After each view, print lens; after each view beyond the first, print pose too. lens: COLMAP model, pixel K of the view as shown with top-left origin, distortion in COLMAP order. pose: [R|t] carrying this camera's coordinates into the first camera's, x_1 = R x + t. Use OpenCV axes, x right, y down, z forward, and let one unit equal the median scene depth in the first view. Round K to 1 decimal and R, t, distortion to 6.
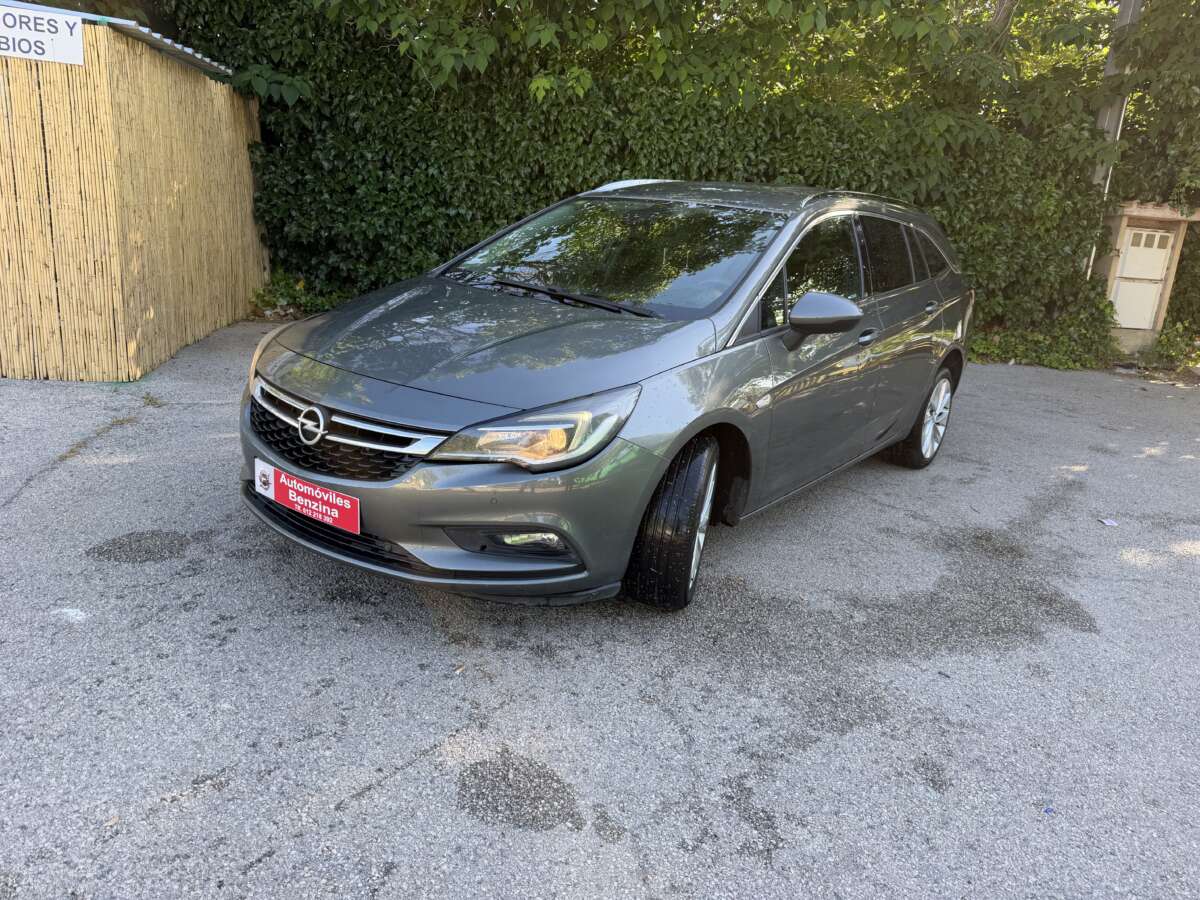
lens RADIAL K [[853.5, 0, 595.7], [0, 853.5, 453.6], [0, 0, 1]] dist [0.016958, -0.024300]
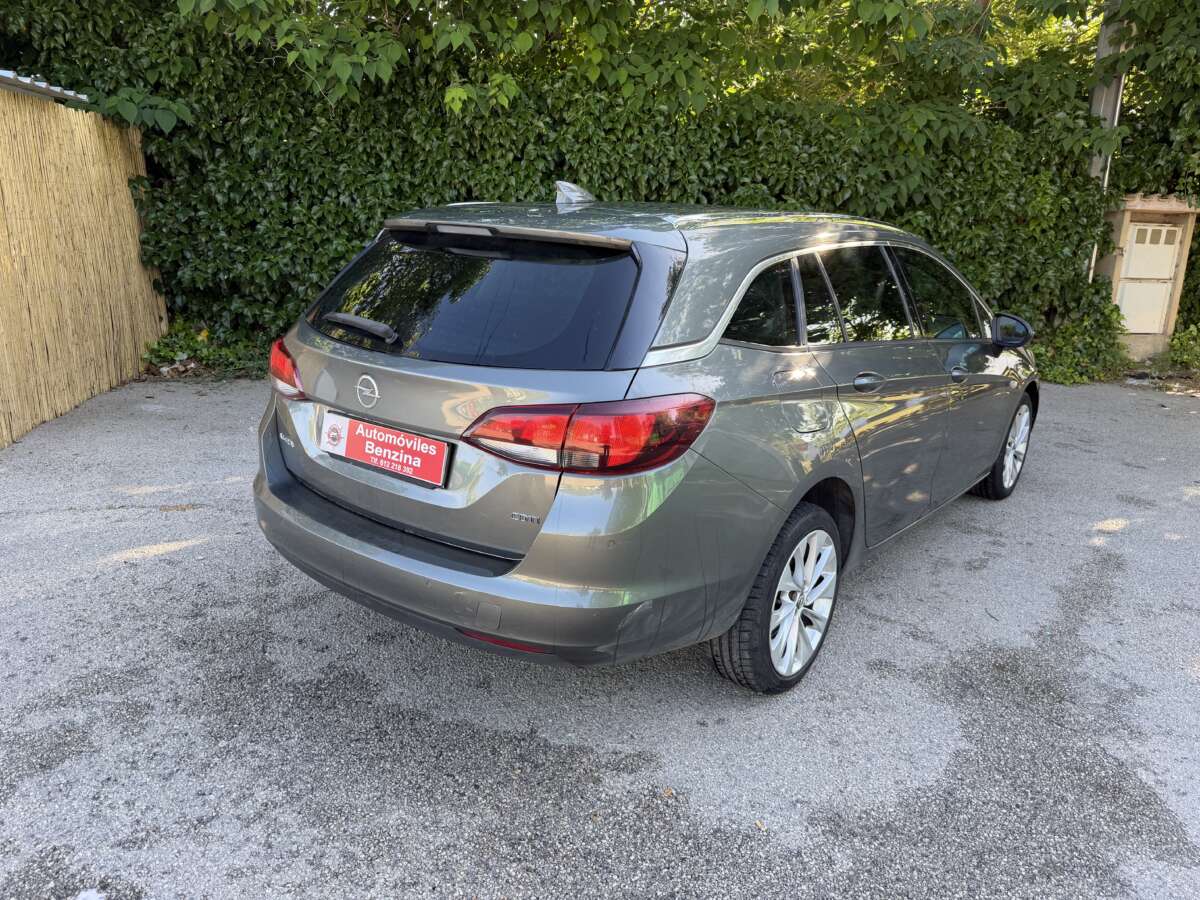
lens RADIAL K [[853.5, 0, 598.0], [0, 853.5, 454.6], [0, 0, 1]] dist [0.016958, -0.024300]
pose [[0.998741, -0.049554, 0.007775, 0.049564], [0.049620, 0.998732, -0.008530, -0.049889], [-0.007342, 0.008905, 0.999933, 0.126710]]
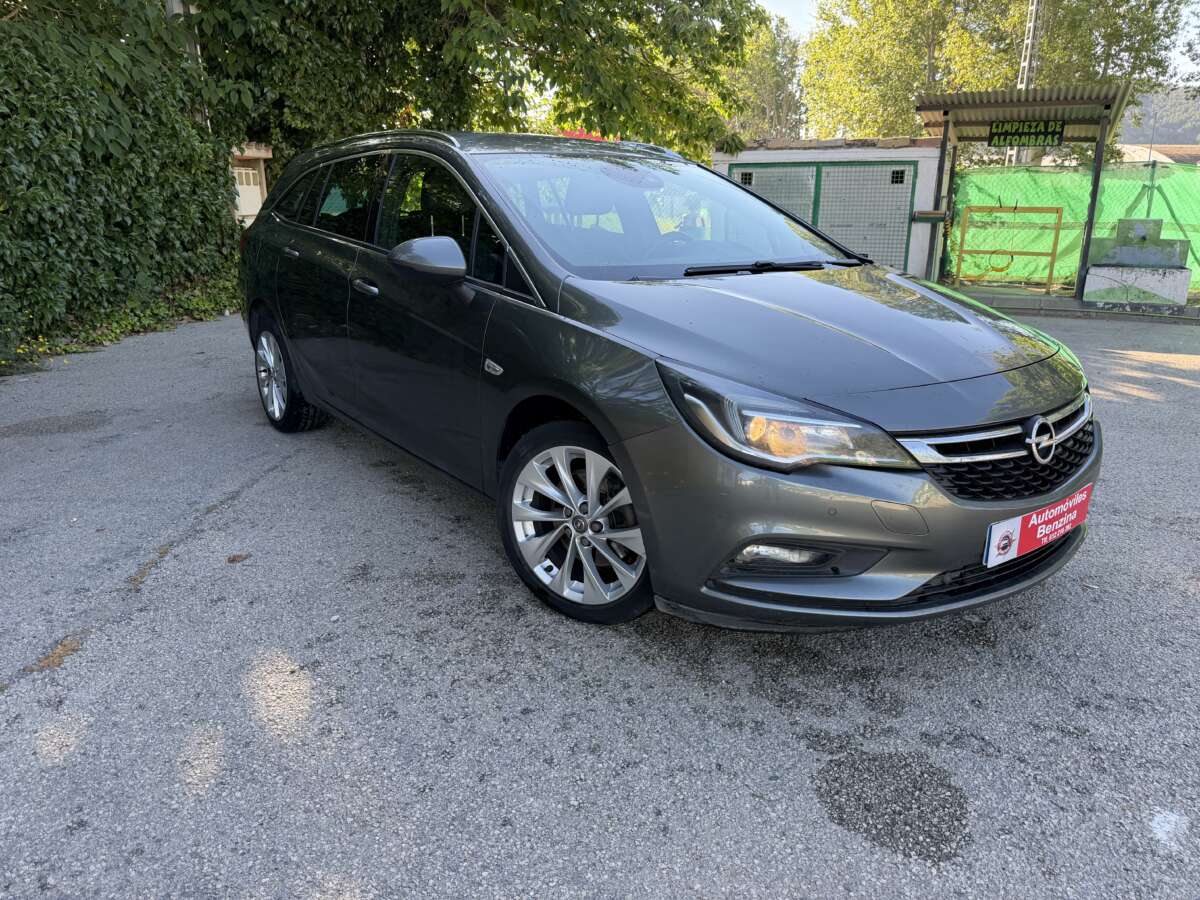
lens RADIAL K [[853.5, 0, 595.9], [0, 853.5, 448.2], [0, 0, 1]] dist [0.016958, -0.024300]
pose [[0.269779, -0.344952, 0.899014, -0.395015], [0.288927, 0.919611, 0.266153, -0.122791], [-0.918553, 0.187947, 0.347758, 0.363714]]
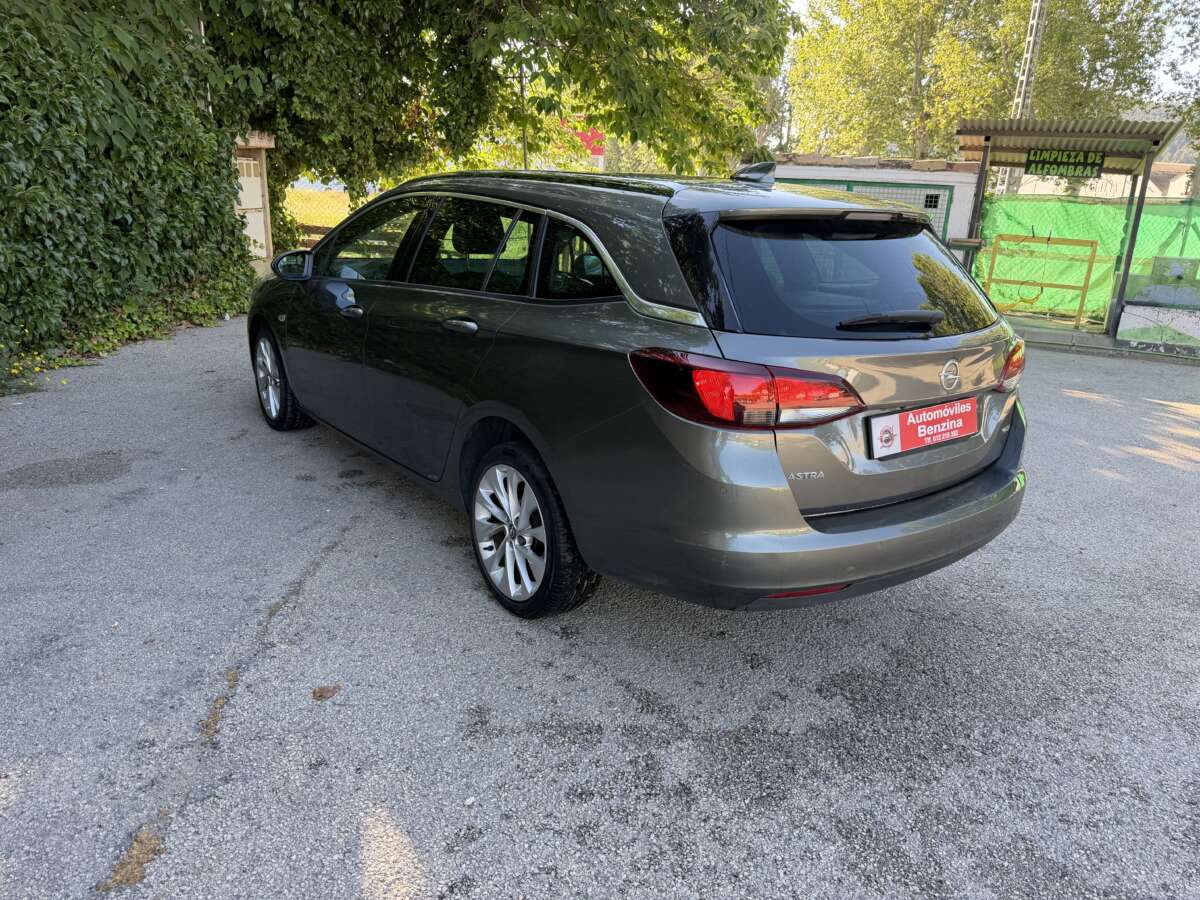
lens RADIAL K [[853.5, 0, 598.5], [0, 853.5, 451.4], [0, 0, 1]] dist [0.016958, -0.024300]
pose [[0.243251, -0.352624, 0.903596, -0.345891], [0.244342, 0.923812, 0.294735, -0.174518], [-0.938683, 0.149092, 0.310879, 0.441602]]
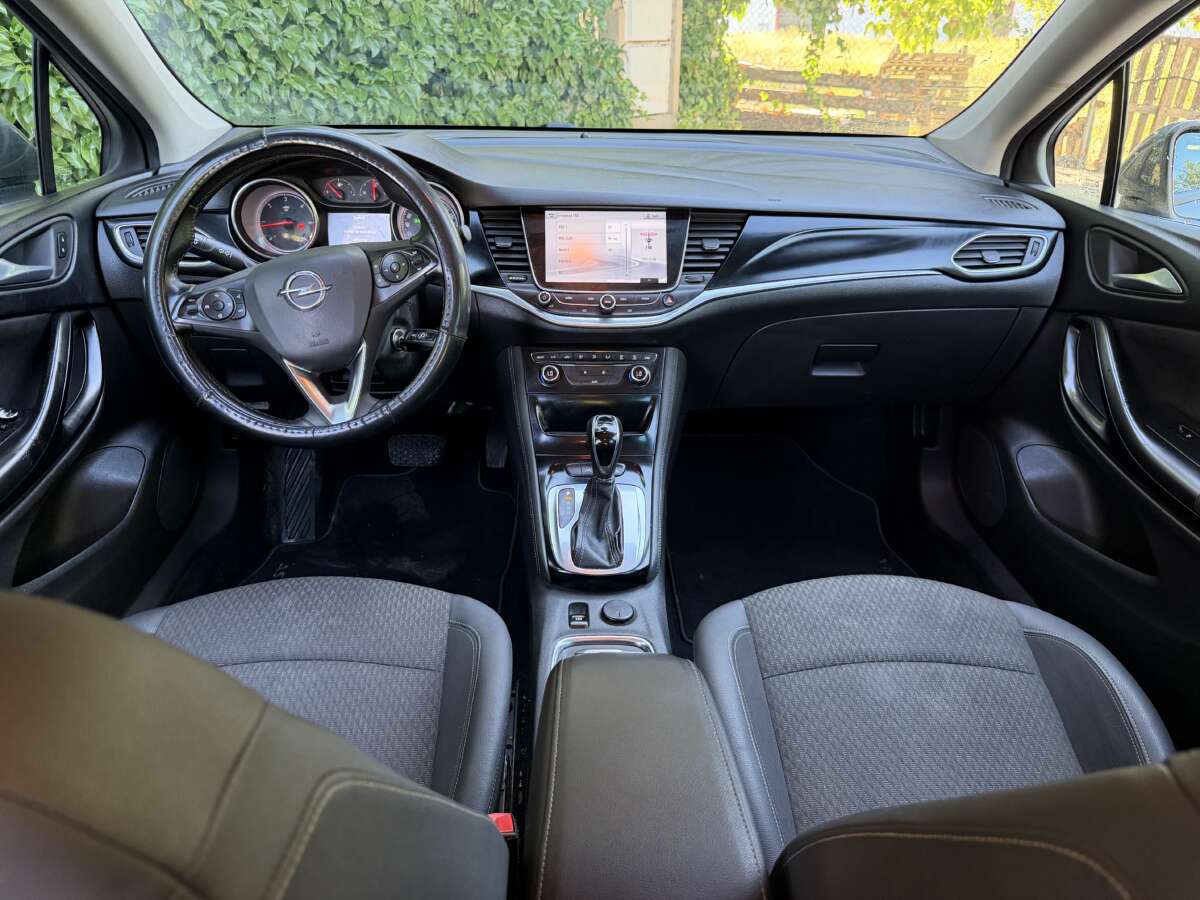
lens RADIAL K [[853.5, 0, 594.8], [0, 853.5, 453.3], [0, 0, 1]] dist [0.016958, -0.024300]
pose [[0.747797, -0.359144, 0.558404, 0.111328], [0.224430, 0.928291, 0.296492, -0.135173], [-0.624844, -0.096394, 0.774776, 0.571638]]
